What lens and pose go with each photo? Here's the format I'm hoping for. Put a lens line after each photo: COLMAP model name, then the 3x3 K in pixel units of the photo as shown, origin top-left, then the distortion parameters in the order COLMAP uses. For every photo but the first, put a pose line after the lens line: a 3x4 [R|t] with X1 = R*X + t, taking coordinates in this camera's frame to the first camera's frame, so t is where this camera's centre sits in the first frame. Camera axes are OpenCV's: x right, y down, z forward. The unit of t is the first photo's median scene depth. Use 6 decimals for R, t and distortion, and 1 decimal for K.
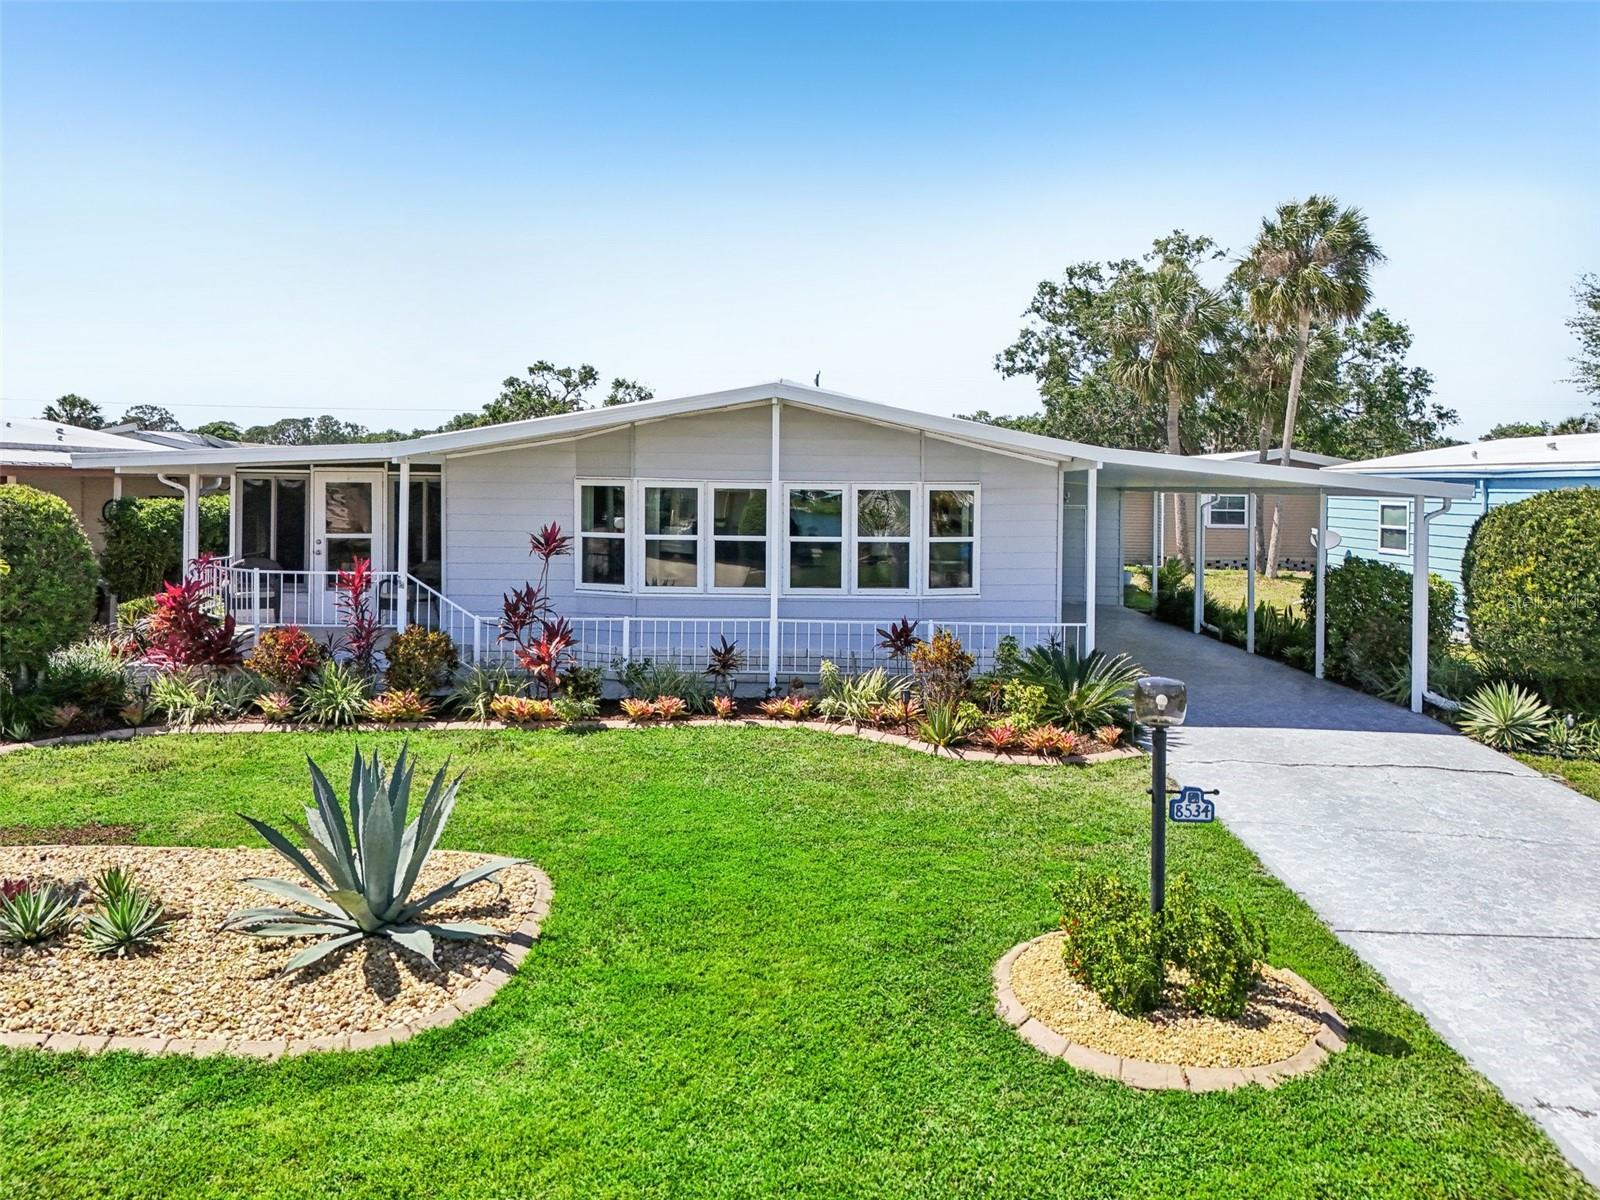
lens RADIAL K [[1181.4, 0, 815.5], [0, 1181.4, 595.5], [0, 0, 1]] dist [0.082509, -0.093150]
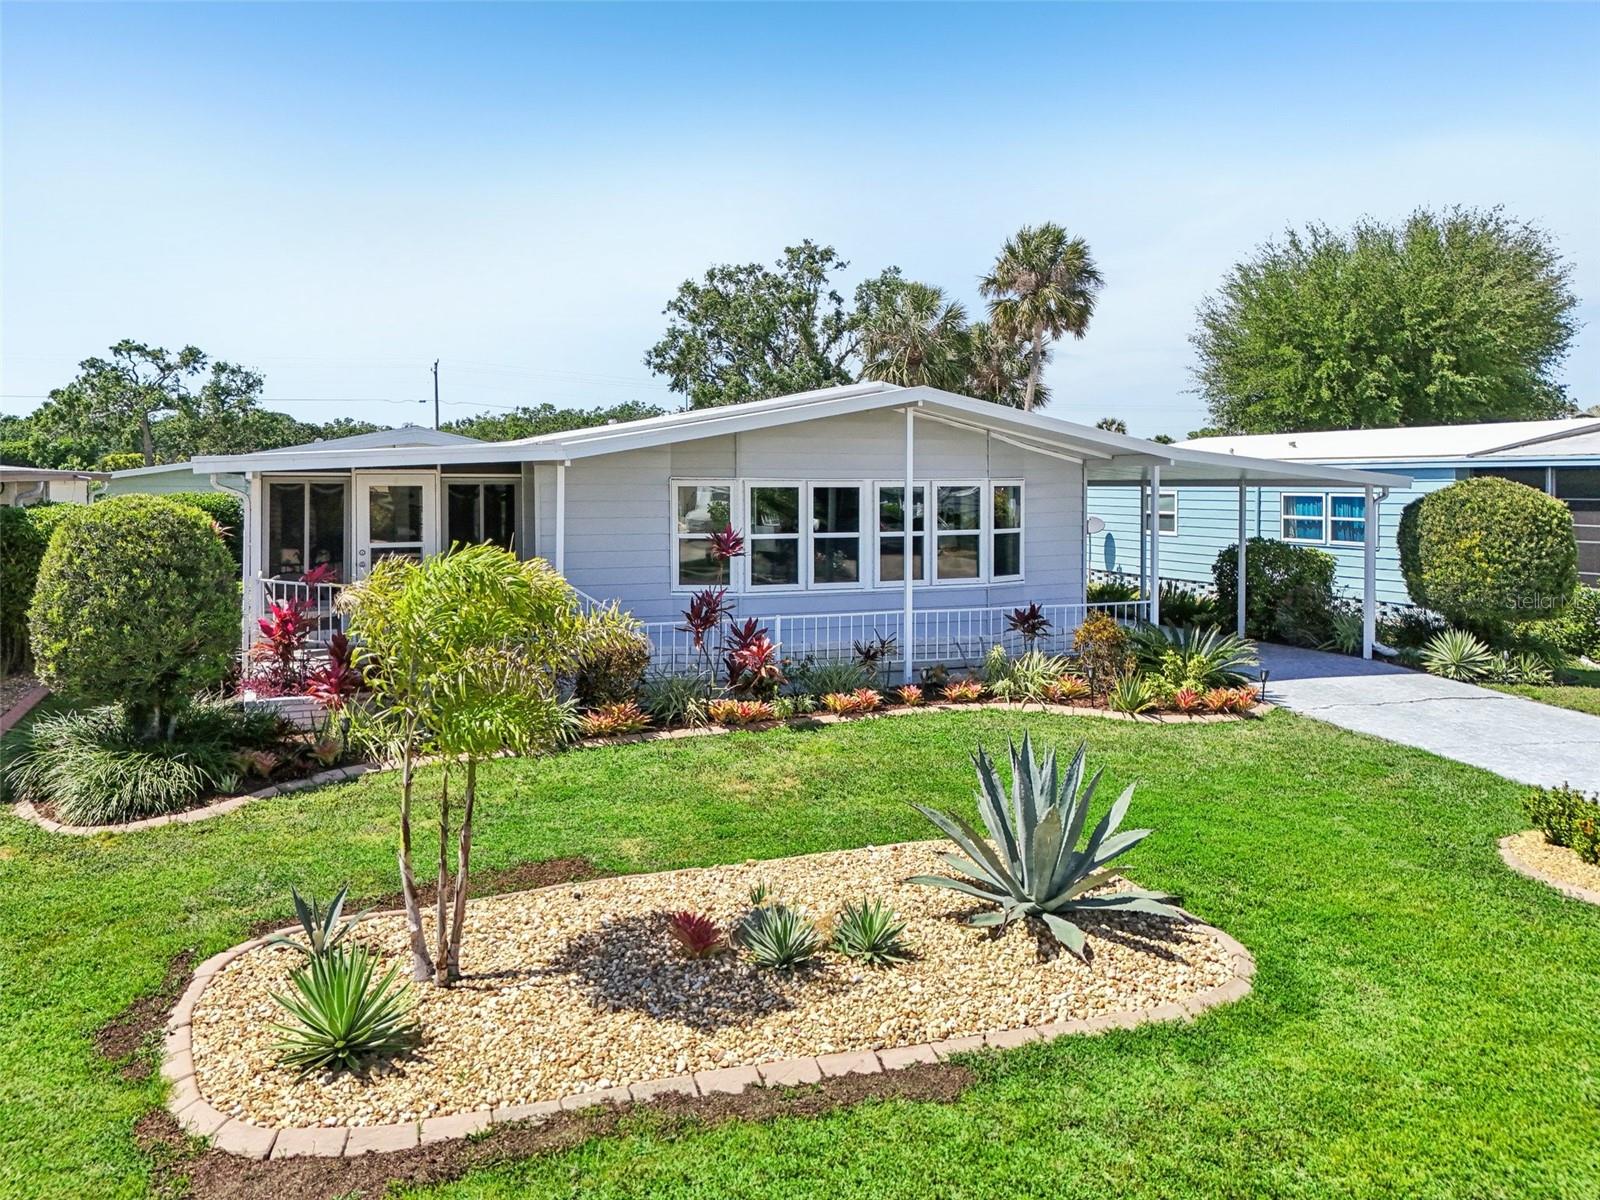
lens RADIAL K [[1181.4, 0, 815.5], [0, 1181.4, 595.5], [0, 0, 1]] dist [0.082509, -0.093150]
pose [[0.929933, -0.046271, 0.364805, -0.534647], [0.044519, 0.998921, 0.013219, -0.011926], [-0.365024, 0.003948, 0.930990, 0.053994]]
